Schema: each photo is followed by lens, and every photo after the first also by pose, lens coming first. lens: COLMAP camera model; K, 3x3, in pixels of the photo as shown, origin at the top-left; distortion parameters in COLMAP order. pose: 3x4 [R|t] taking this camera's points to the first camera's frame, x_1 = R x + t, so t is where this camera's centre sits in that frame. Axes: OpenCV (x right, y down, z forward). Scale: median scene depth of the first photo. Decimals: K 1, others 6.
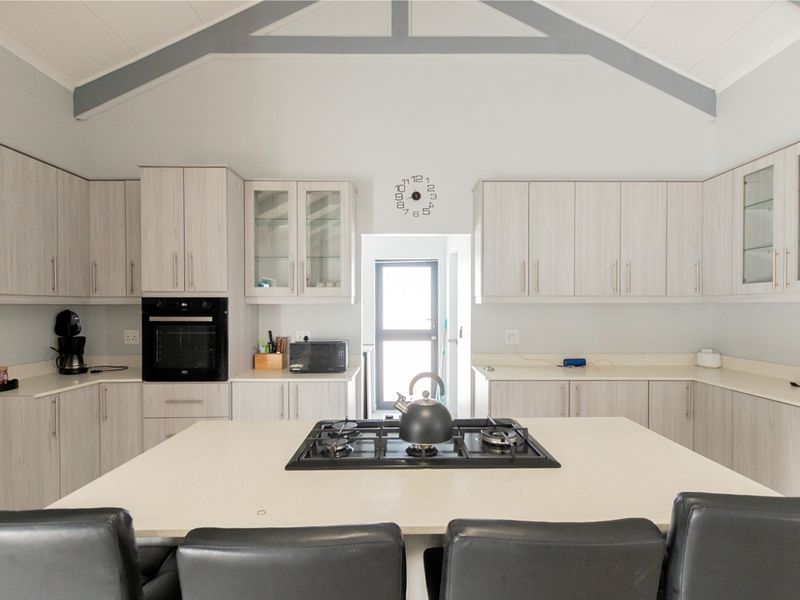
lens RADIAL K [[407.3, 0, 402.3], [0, 407.3, 303.7], [0, 0, 1]] dist [0.010536, 0.001144]
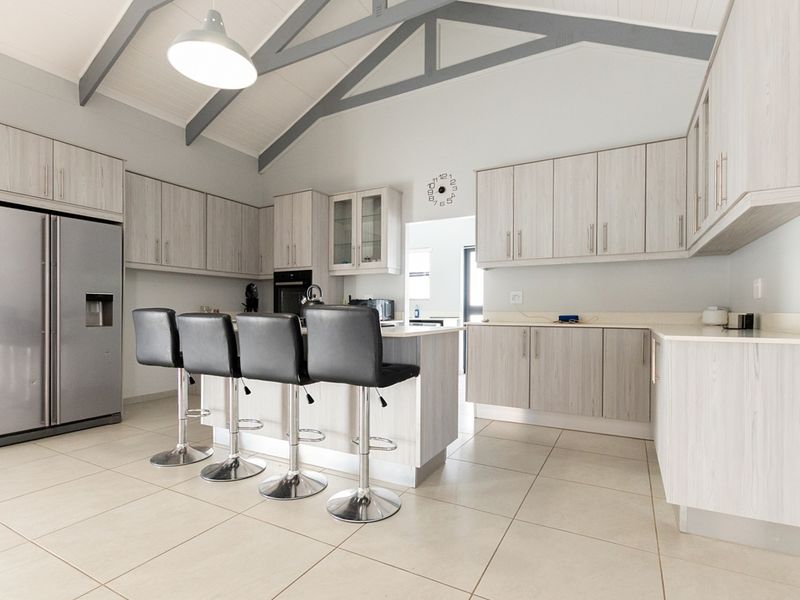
lens RADIAL K [[407.3, 0, 400.4], [0, 407.3, 298.6], [0, 0, 1]] dist [0.010536, 0.001144]
pose [[0.871846, -0.009115, -0.489695, 0.594799], [0.000719, 0.999850, -0.017331, 0.112685], [0.489779, 0.014758, 0.871722, -0.208179]]
